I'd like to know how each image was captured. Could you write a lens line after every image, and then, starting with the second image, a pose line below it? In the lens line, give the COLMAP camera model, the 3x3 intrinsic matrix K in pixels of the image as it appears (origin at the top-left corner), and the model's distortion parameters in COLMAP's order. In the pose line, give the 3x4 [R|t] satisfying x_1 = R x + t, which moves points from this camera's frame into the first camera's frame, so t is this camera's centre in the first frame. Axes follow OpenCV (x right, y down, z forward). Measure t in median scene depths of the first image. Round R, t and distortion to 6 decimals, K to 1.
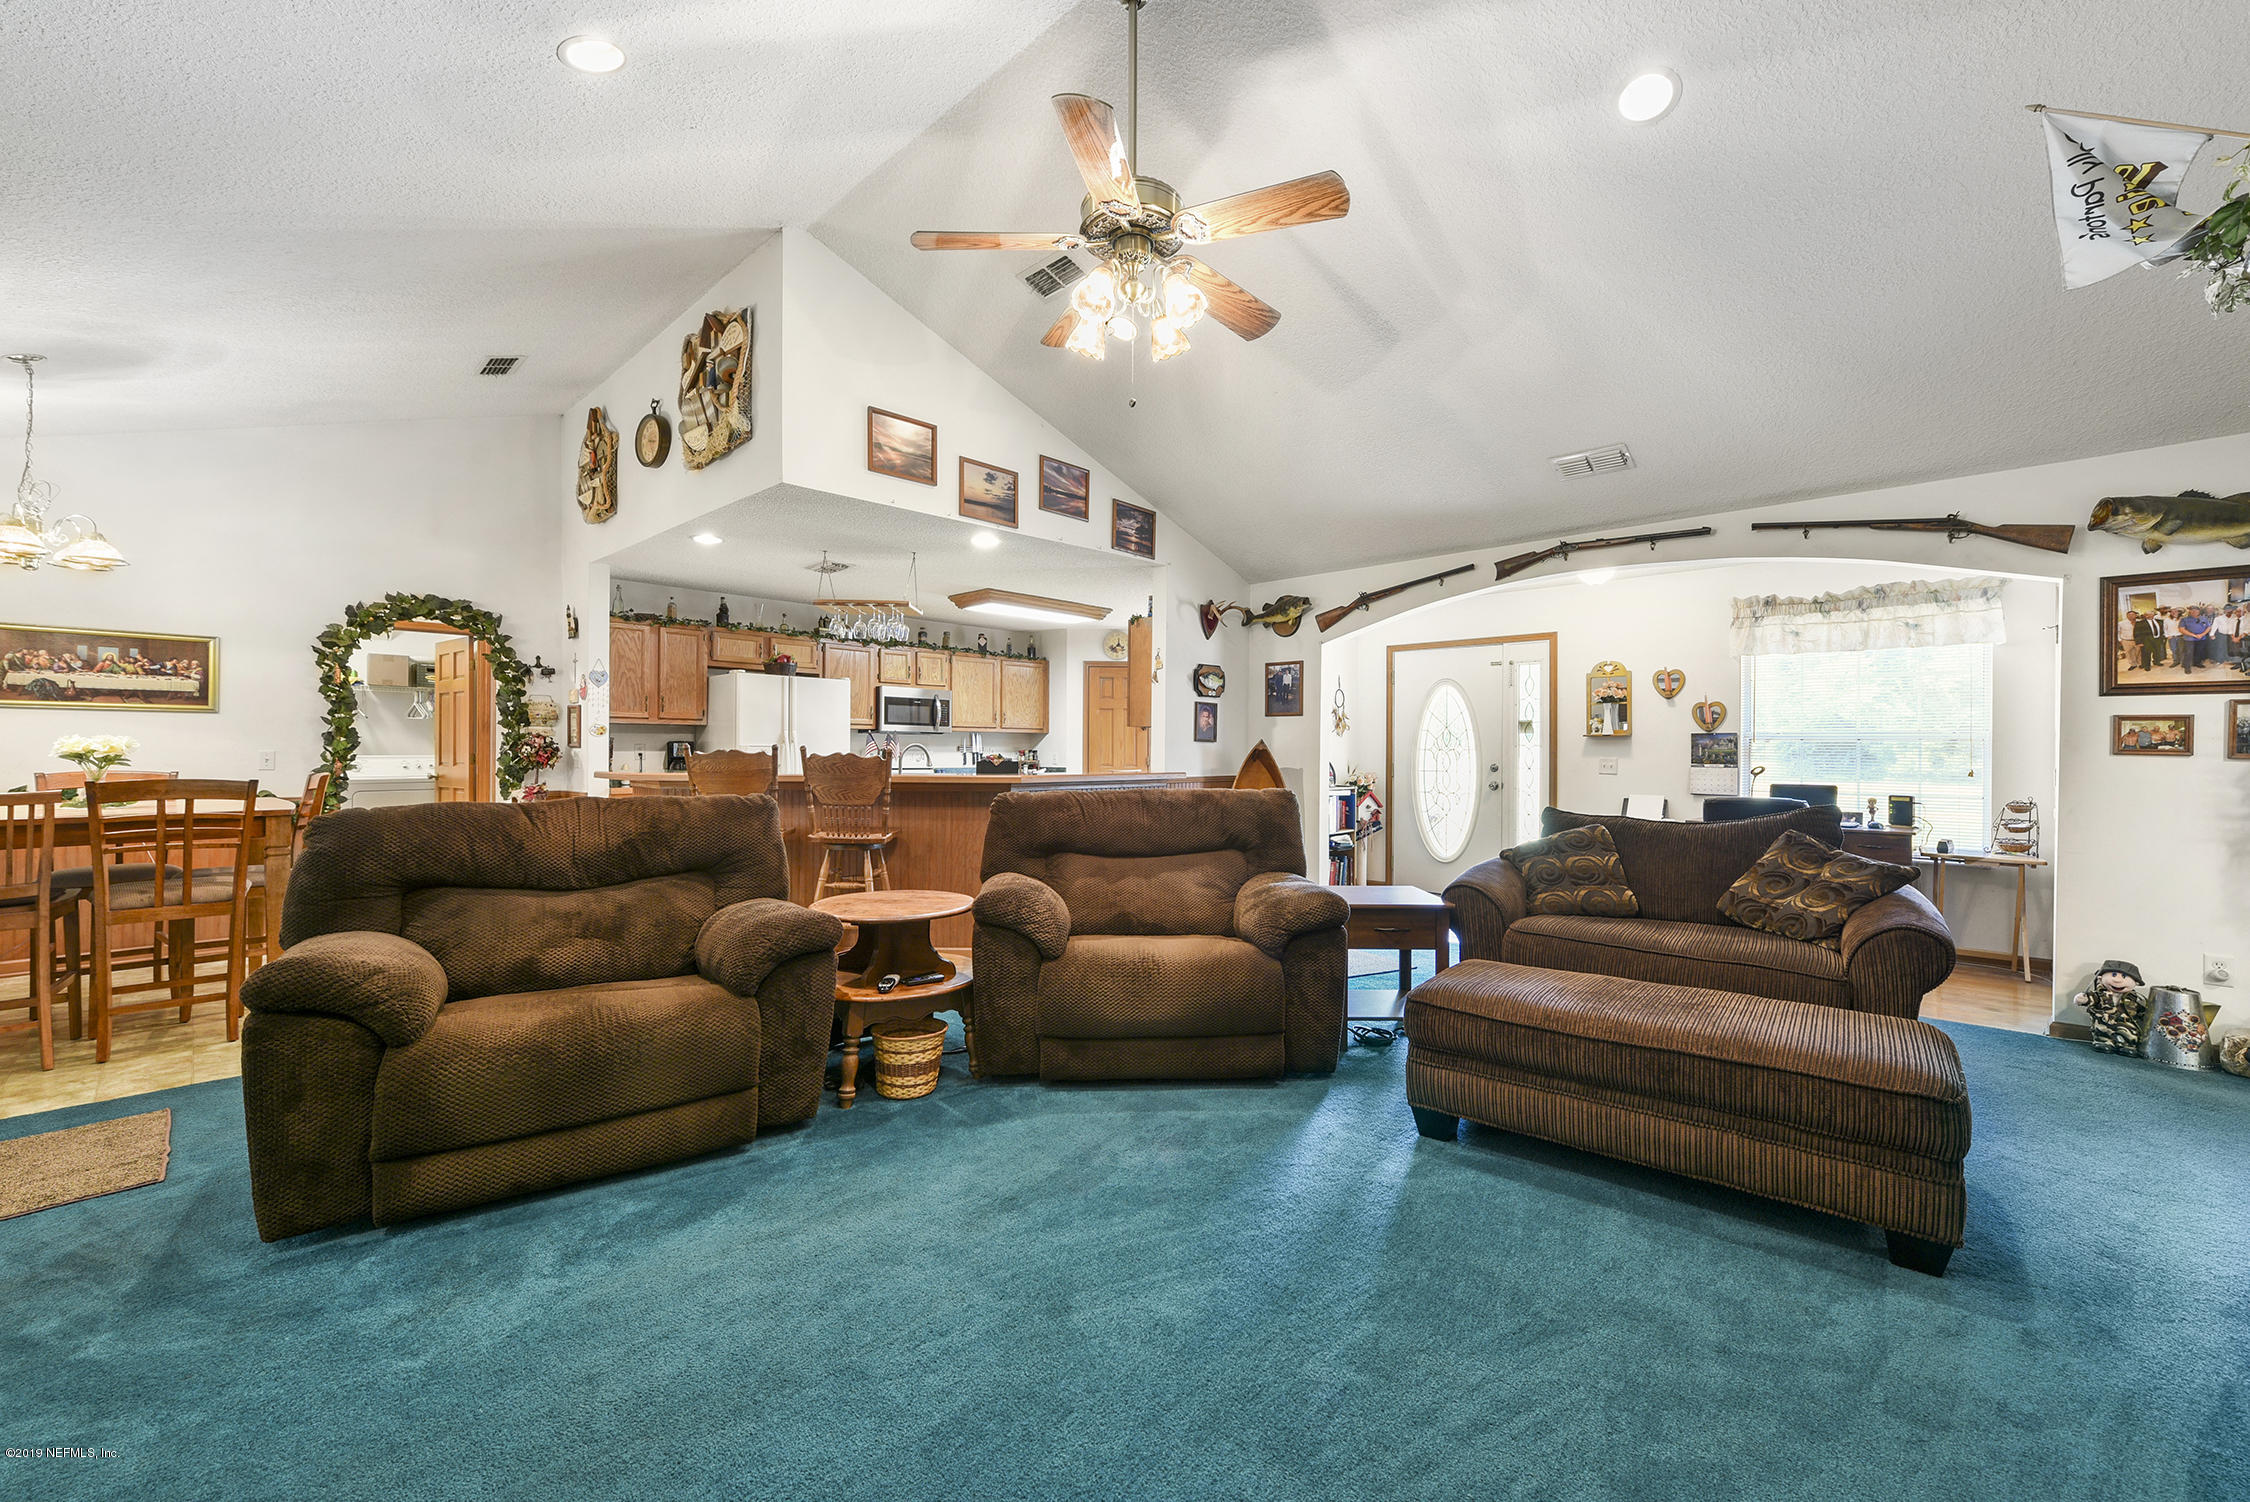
lens RADIAL K [[884.3, 0, 1127.5], [0, 884.3, 746.2], [0, 0, 1]] dist [0.001078, 0.000002]
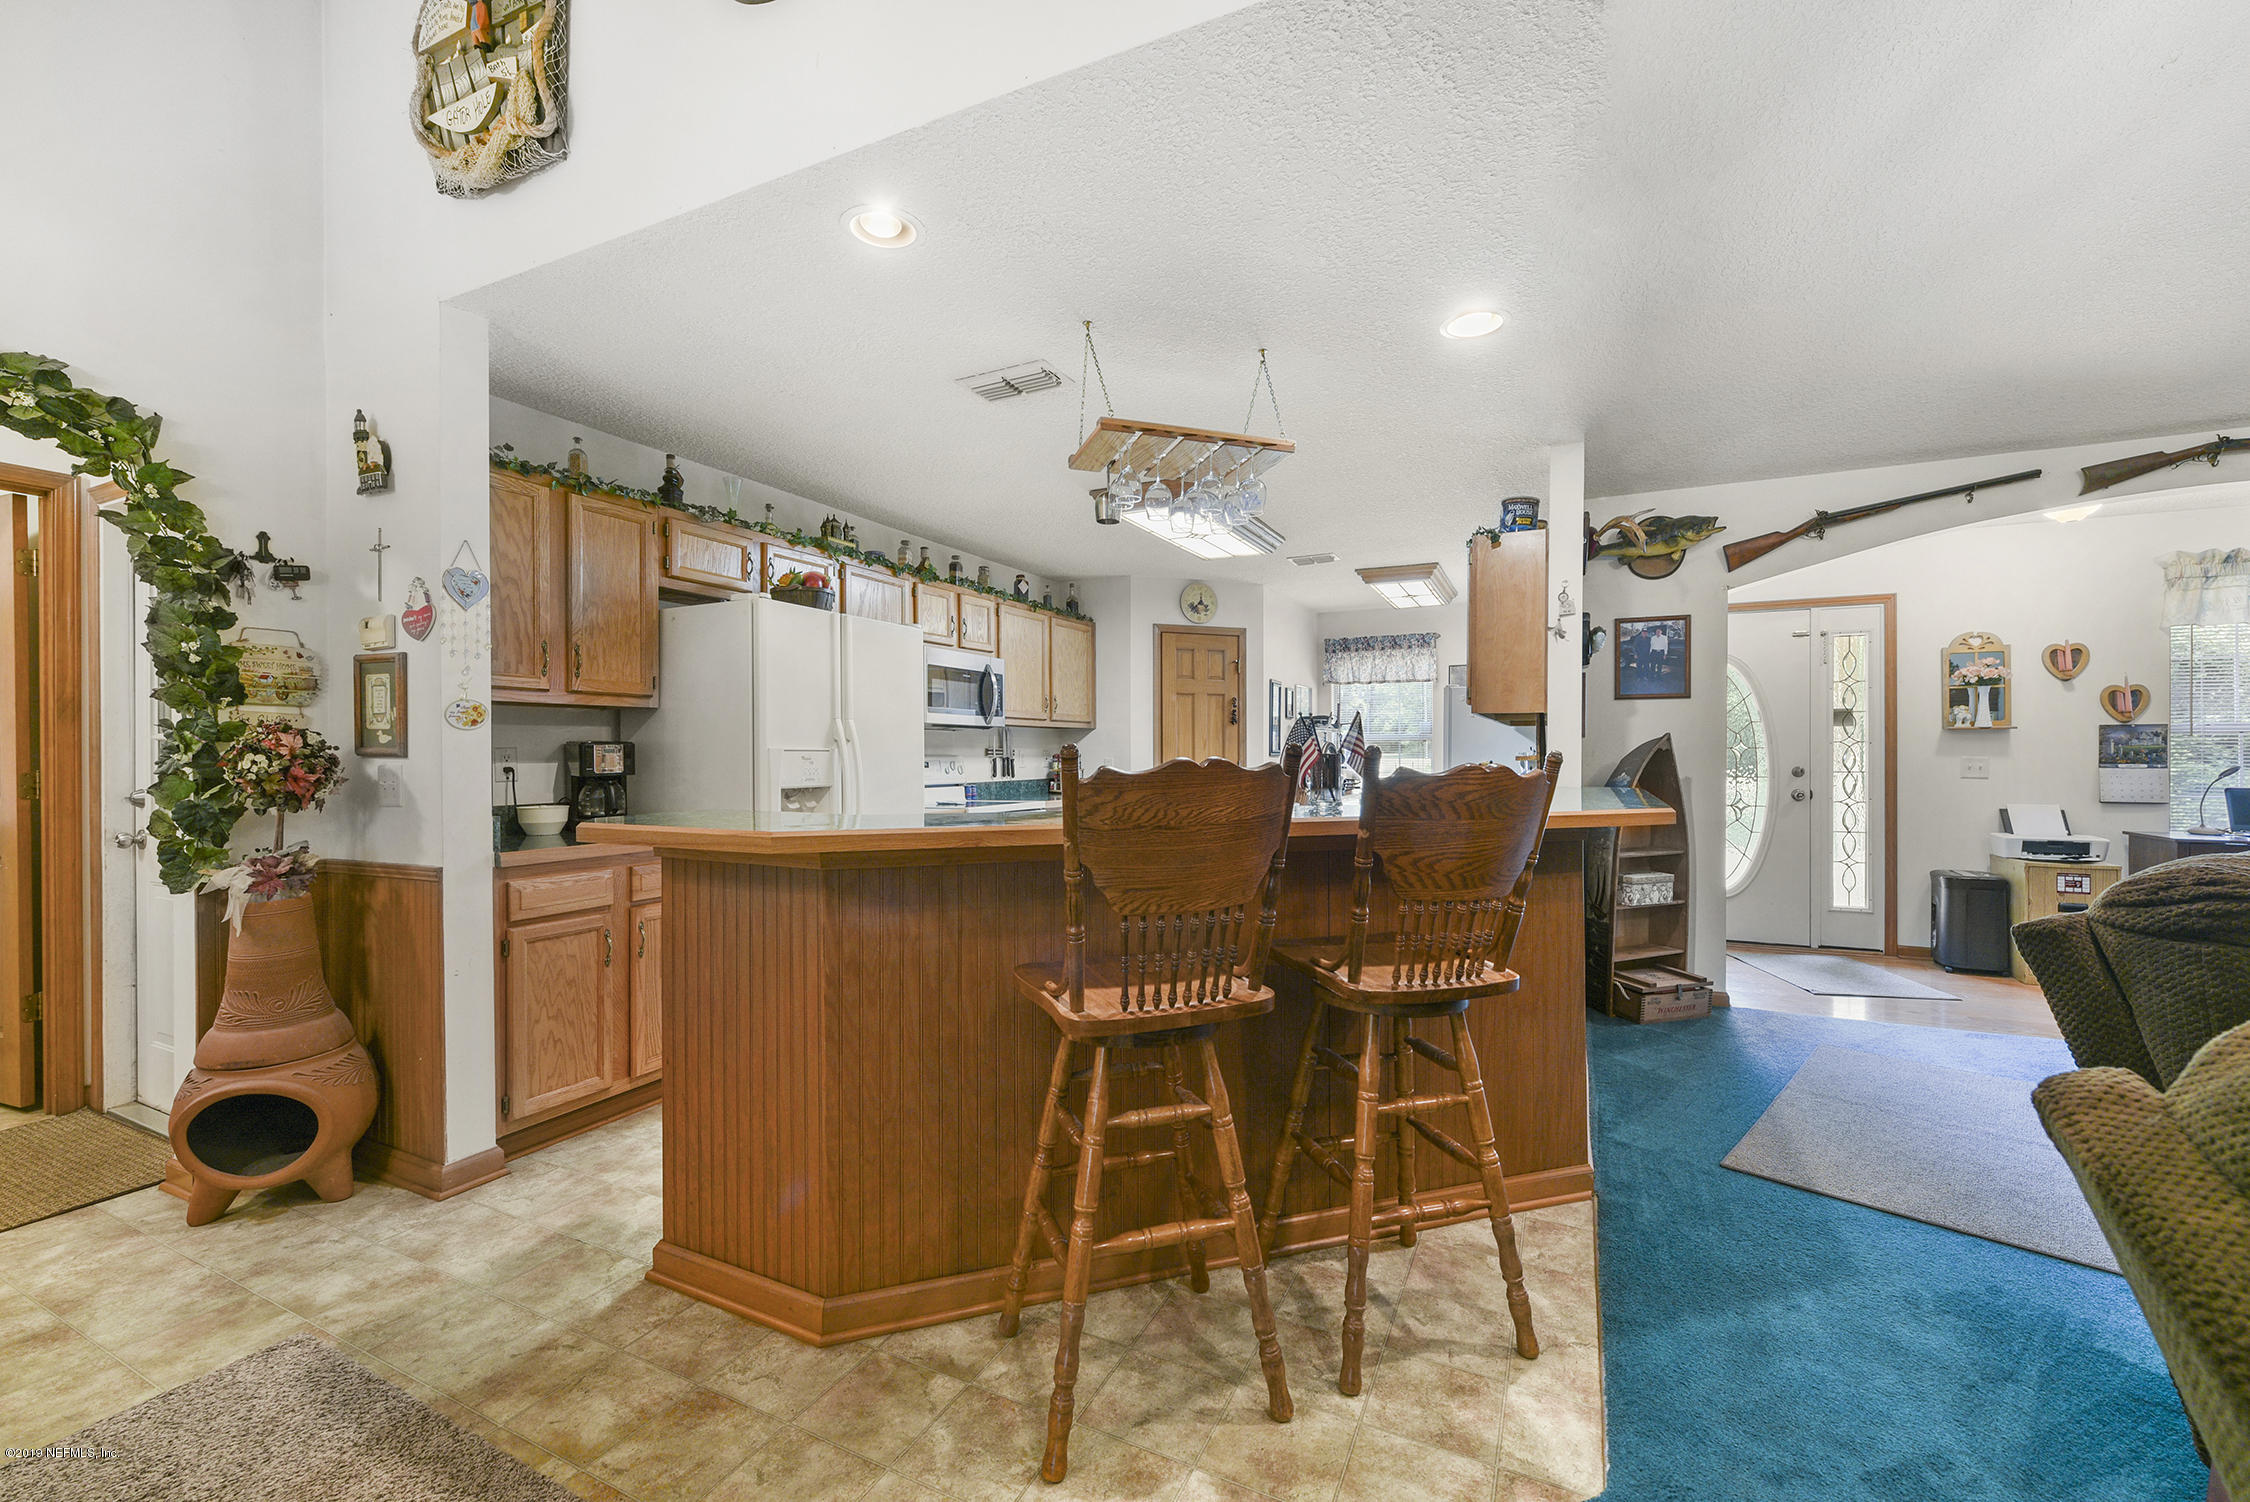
lens RADIAL K [[907.7, 0, 1132.6], [0, 907.7, 751.3], [0, 0, 1]] dist [-0.003316, -0.000909]
pose [[0.953971, -0.007799, 0.299797, -0.424787], [0.006706, 0.999967, 0.004673, -0.000734], [-0.299823, -0.002448, 0.953992, 0.500302]]
